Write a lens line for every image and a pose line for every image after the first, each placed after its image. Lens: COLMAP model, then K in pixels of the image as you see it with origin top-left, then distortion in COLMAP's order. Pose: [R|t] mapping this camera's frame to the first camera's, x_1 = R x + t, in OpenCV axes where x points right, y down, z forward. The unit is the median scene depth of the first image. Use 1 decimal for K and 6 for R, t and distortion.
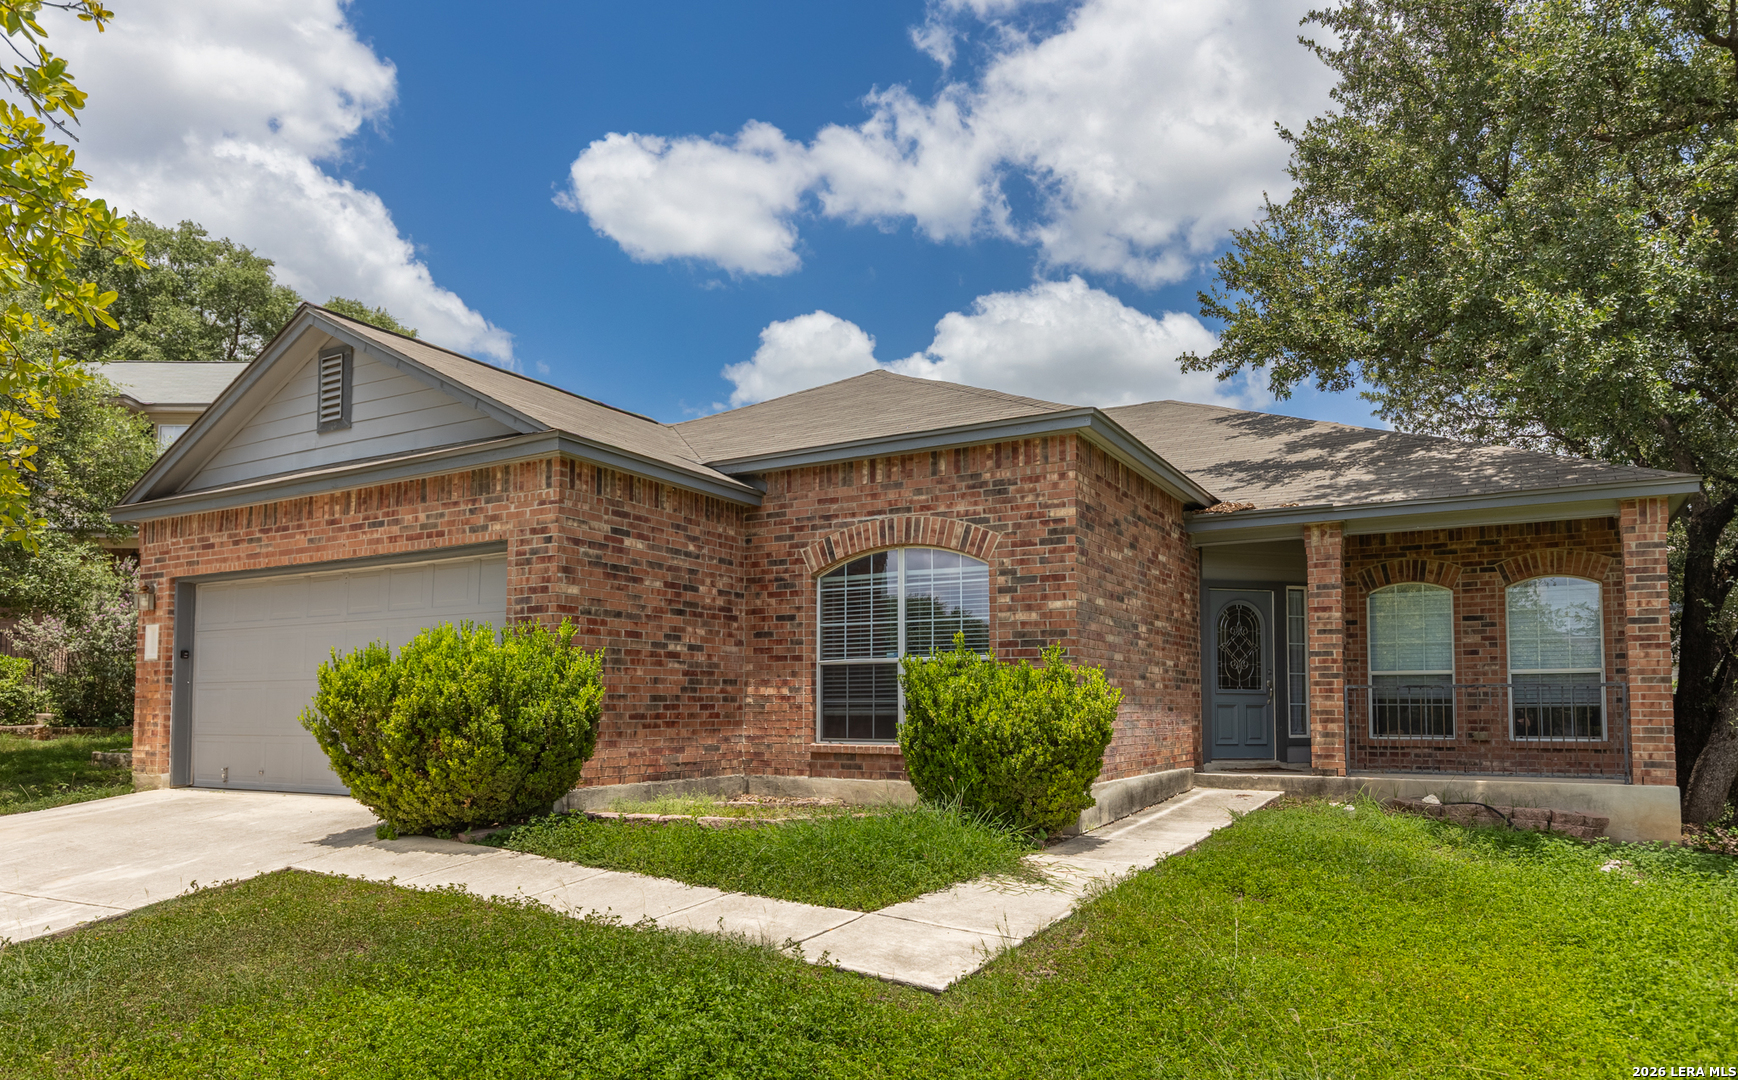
lens RADIAL K [[1099.7, 0, 869.0], [0, 1099.7, 540.0], [0, 0, 1]] dist [0.000390, 0.000000]
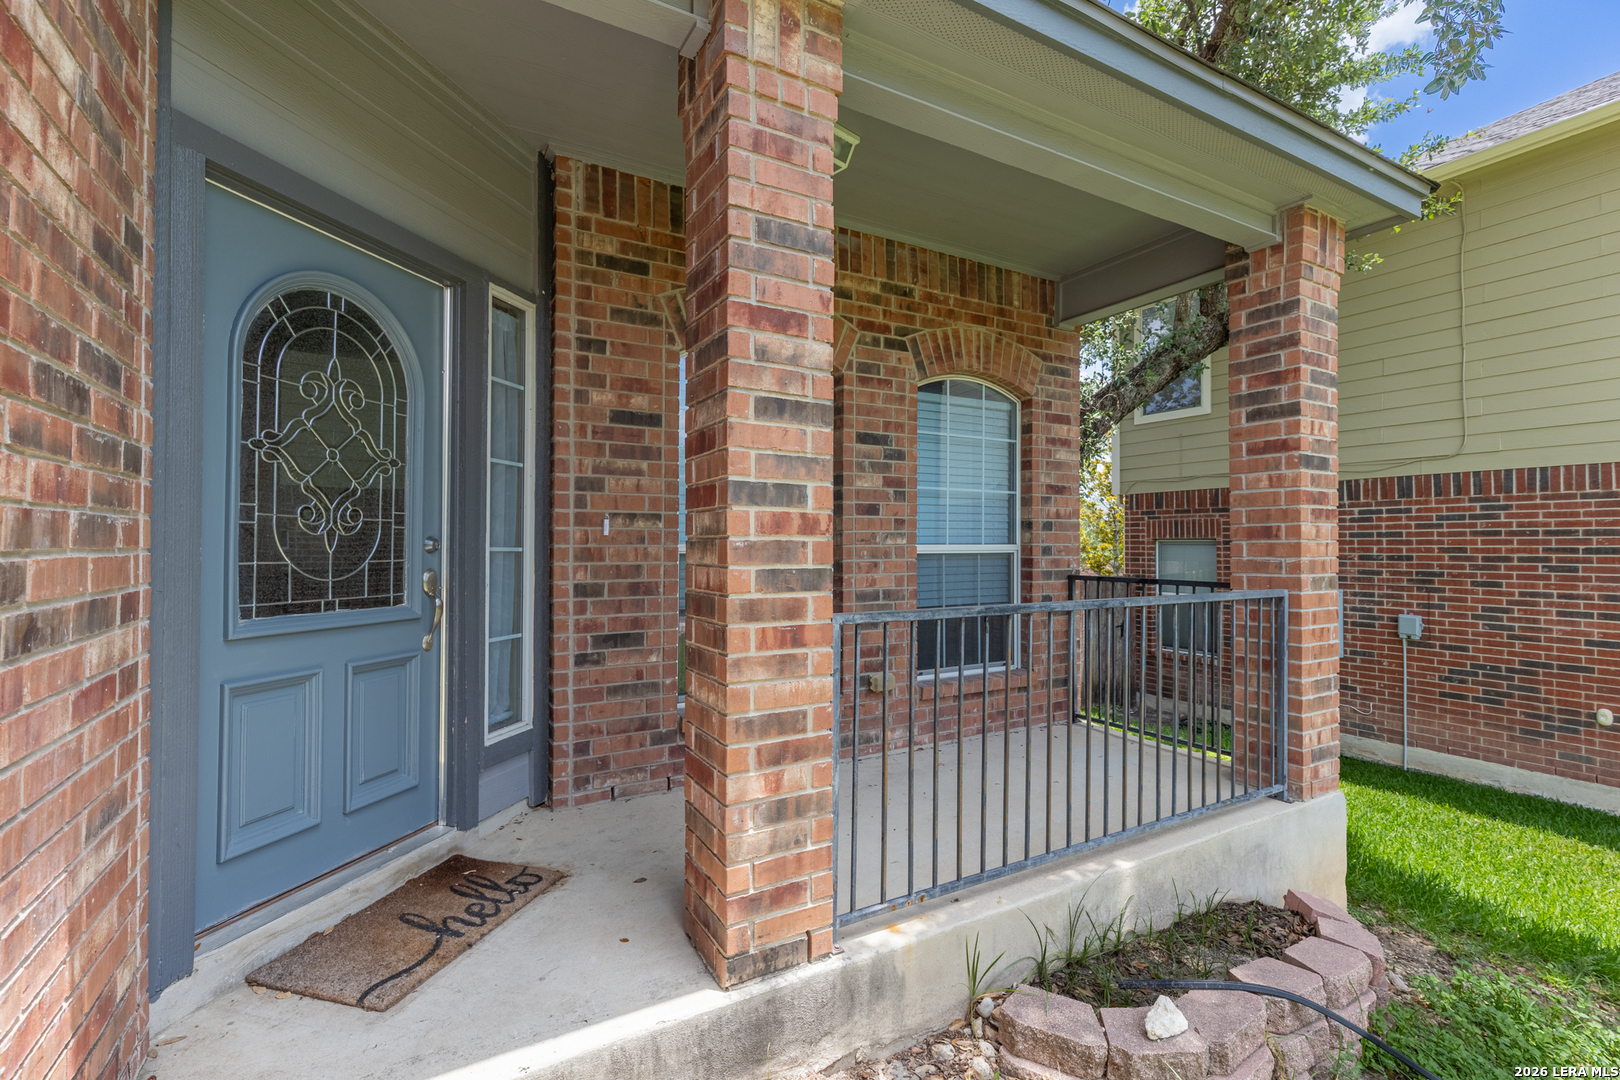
lens RADIAL K [[740.0, 0, 807.7], [0, 740.0, 563.5], [0, 0, 1]] dist [0.002150, 0.000095]
pose [[0.509640, -0.023967, 0.860054, 0.258833], [-0.132910, 0.985420, 0.106218, 0.096107], [-0.850060, -0.168443, 0.499024, 0.869789]]
